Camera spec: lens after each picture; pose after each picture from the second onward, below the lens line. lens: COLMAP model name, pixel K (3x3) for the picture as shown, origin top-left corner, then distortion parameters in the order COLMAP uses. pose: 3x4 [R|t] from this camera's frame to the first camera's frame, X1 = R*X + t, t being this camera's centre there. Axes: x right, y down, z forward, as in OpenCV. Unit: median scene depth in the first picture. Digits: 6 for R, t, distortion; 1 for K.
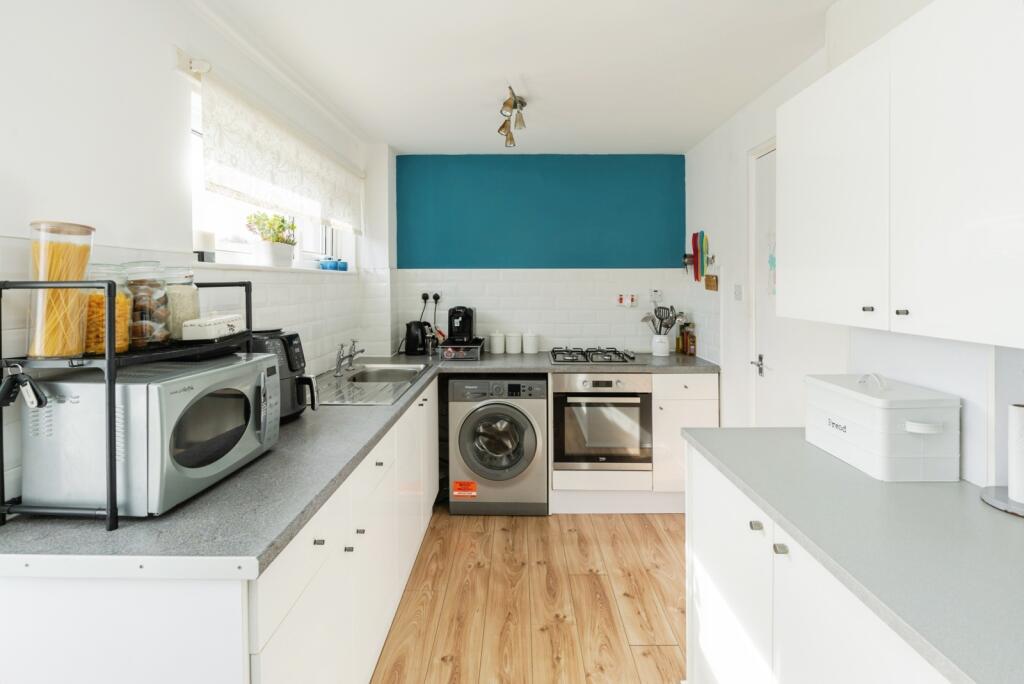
lens RADIAL K [[478.2, 0, 533.8], [0, 478.2, 287.9], [0, 0, 1]] dist [-0.000251, 0.000082]
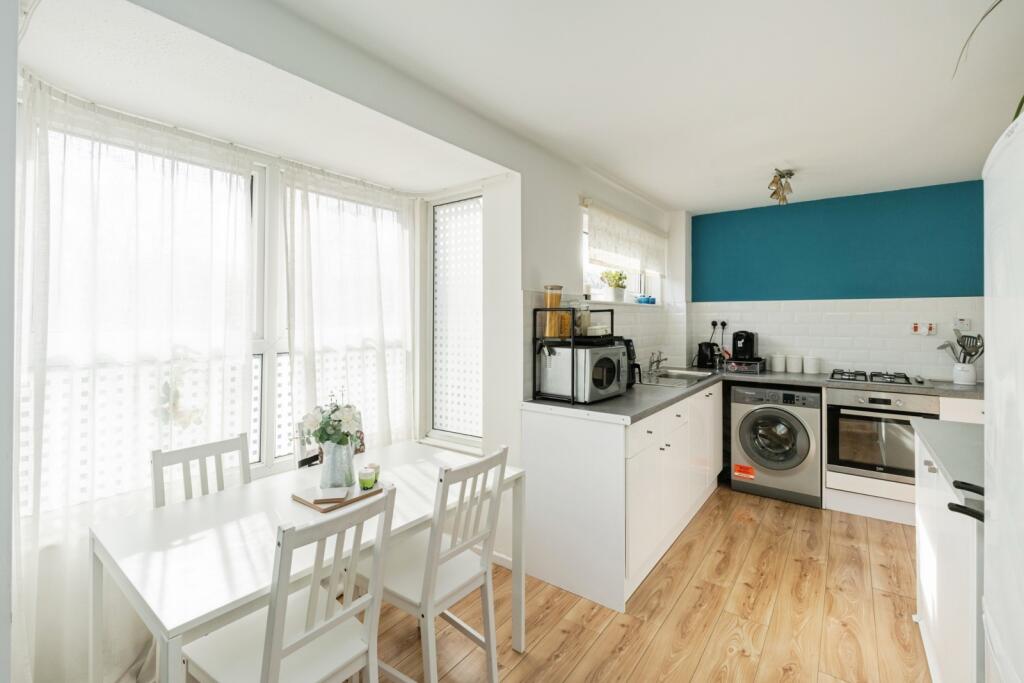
lens RADIAL K [[452.9, 0, 505.5], [0, 452.9, 321.6], [0, 0, 1]] dist [-0.010459, -0.000171]
pose [[0.782392, 0.007050, -0.622747, 0.109888], [-0.007592, 0.999970, 0.001782, 0.018729], [0.622740, 0.003334, 0.782421, -0.362307]]
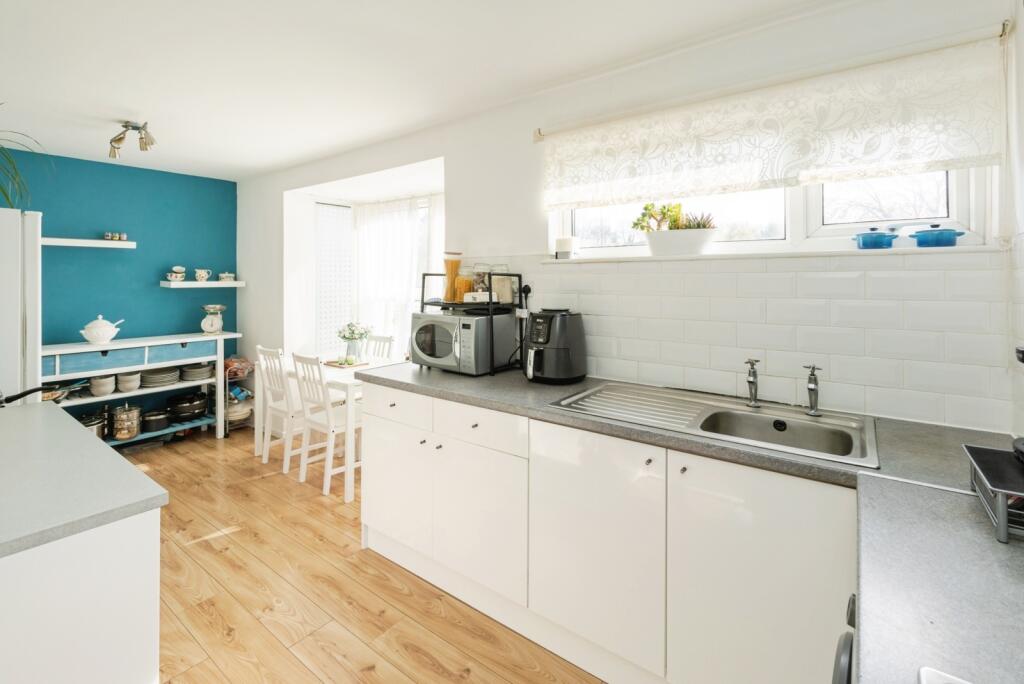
lens RADIAL K [[451.6, 0, 511.9], [0, 451.6, 275.1], [0, 0, 1]] dist [-0.000093, -0.000356]
pose [[-0.601119, 0.000452, -0.799160, 0.292712], [-0.002354, 0.999995, 0.002336, -0.004125], [0.799156, 0.003285, -0.601114, 1.002843]]
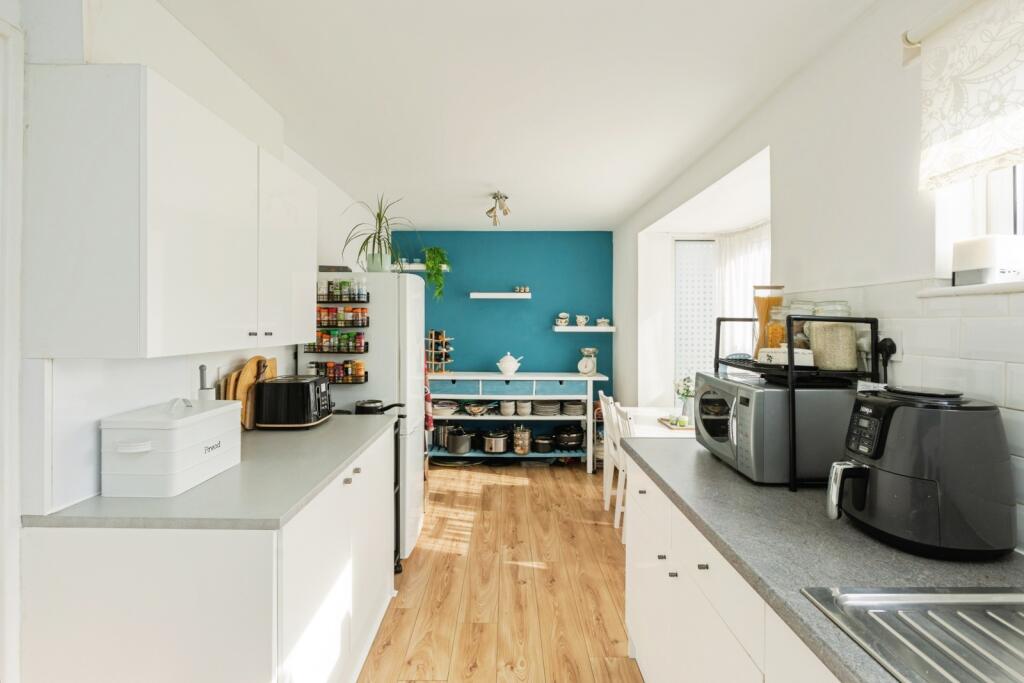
lens RADIAL K [[464.1, 0, 524.8], [0, 464.1, 322.6], [0, 0, 1]] dist [-0.002165, -0.000278]
pose [[-0.999917, 0.000790, -0.012833, -0.027547], [0.000696, 0.999973, 0.007316, -0.003173], [0.012839, 0.007306, -0.999891, 0.974952]]
